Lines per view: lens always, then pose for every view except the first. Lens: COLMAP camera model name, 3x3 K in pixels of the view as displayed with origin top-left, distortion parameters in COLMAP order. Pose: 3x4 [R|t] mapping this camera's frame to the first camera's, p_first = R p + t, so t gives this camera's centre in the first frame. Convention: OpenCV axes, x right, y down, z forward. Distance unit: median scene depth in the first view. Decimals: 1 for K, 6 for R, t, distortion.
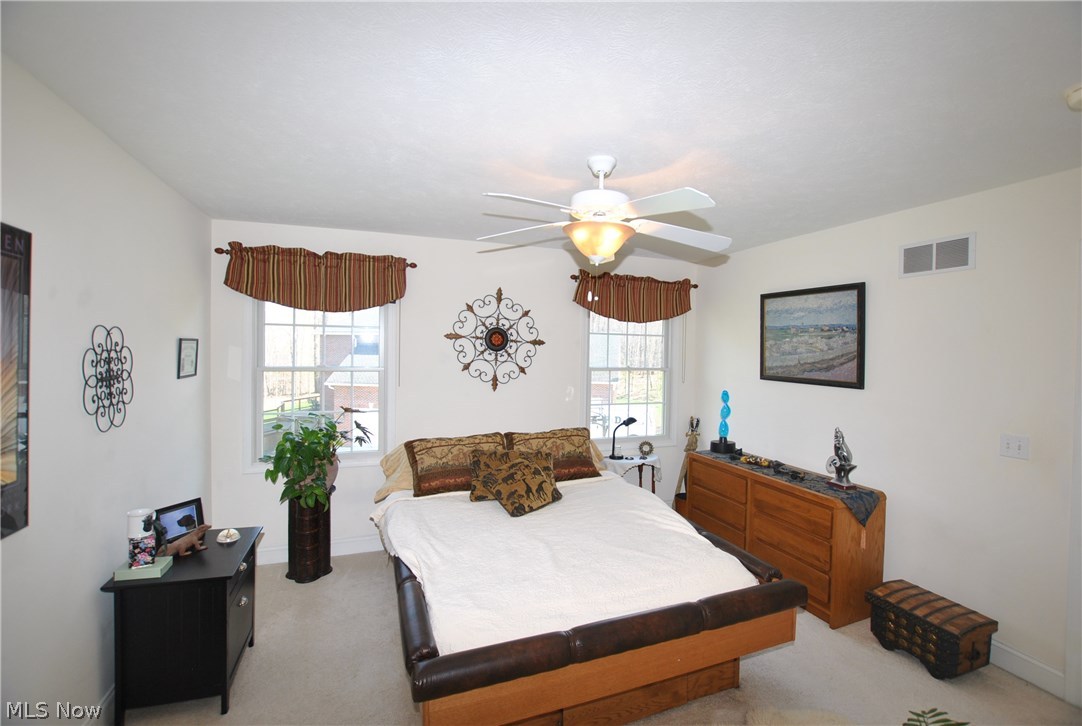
lens RADIAL K [[476.8, 0, 554.3], [0, 476.8, 359.7], [0, 0, 1]] dist [-0.016267, 0.000258]
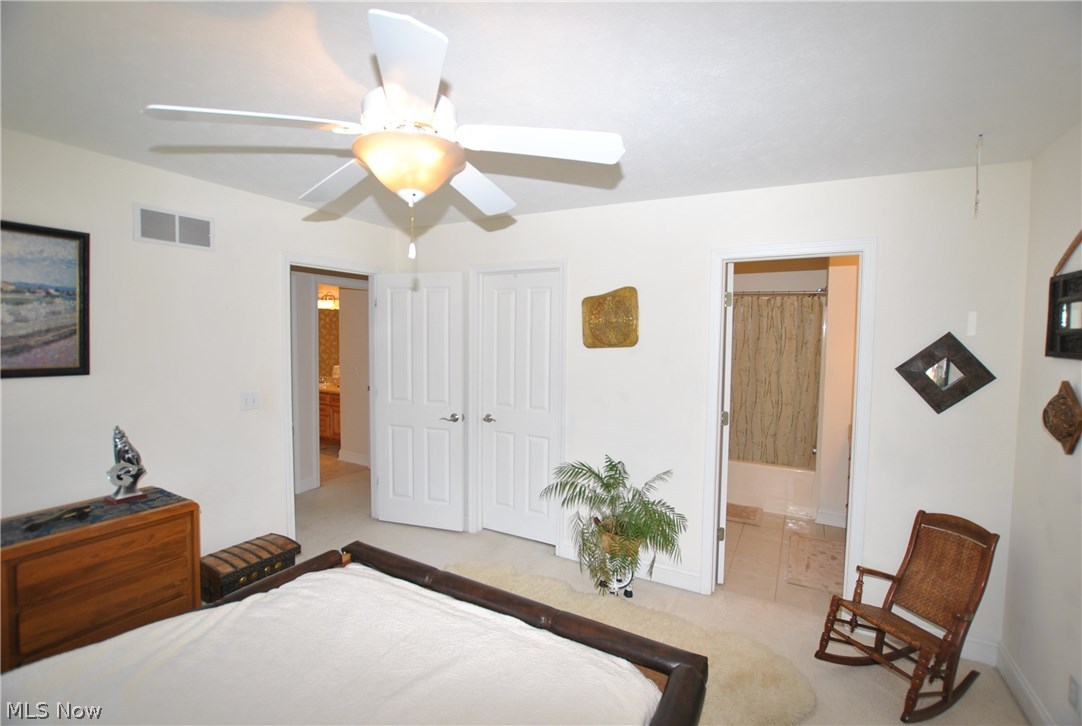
lens RADIAL K [[476.8, 0, 554.3], [0, 476.8, 359.7], [0, 0, 1]] dist [-0.016267, 0.000258]
pose [[-0.646489, -0.058393, 0.760685, -0.402710], [0.000056, 0.997063, 0.076585, -0.019072], [-0.762923, 0.049554, -0.644587, 0.906024]]
